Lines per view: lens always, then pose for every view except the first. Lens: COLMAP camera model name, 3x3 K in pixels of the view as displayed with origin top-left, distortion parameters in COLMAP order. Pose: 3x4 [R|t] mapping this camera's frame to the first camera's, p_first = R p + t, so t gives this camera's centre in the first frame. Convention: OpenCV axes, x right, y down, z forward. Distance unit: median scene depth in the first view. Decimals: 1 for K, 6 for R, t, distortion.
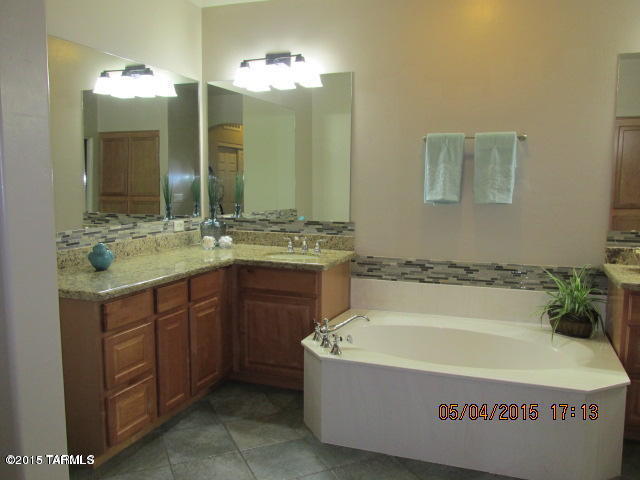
lens RADIAL K [[526.7, 0, 320.0], [0, 526.7, 240.0], [0, 0, 1]] dist [-0.040793, 0.002248]
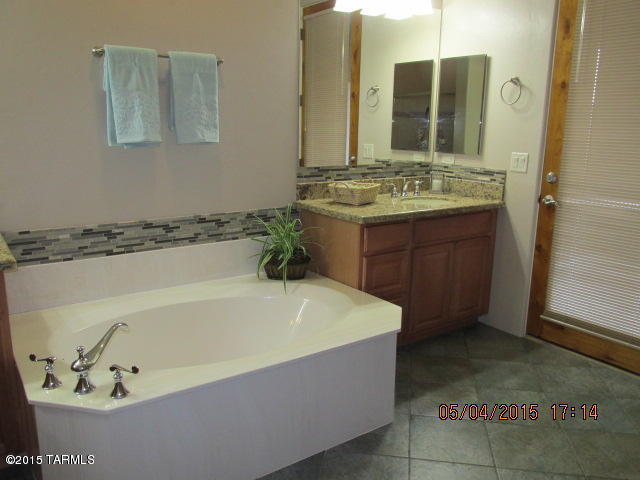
lens RADIAL K [[526.7, 0, 320.0], [0, 526.7, 240.0], [0, 0, 1]] dist [-0.040793, 0.002248]
pose [[0.563856, -0.175161, 0.807084, -0.242186], [0.078218, 0.984183, 0.158951, -0.035421], [-0.822161, -0.026497, 0.568638, 0.369980]]
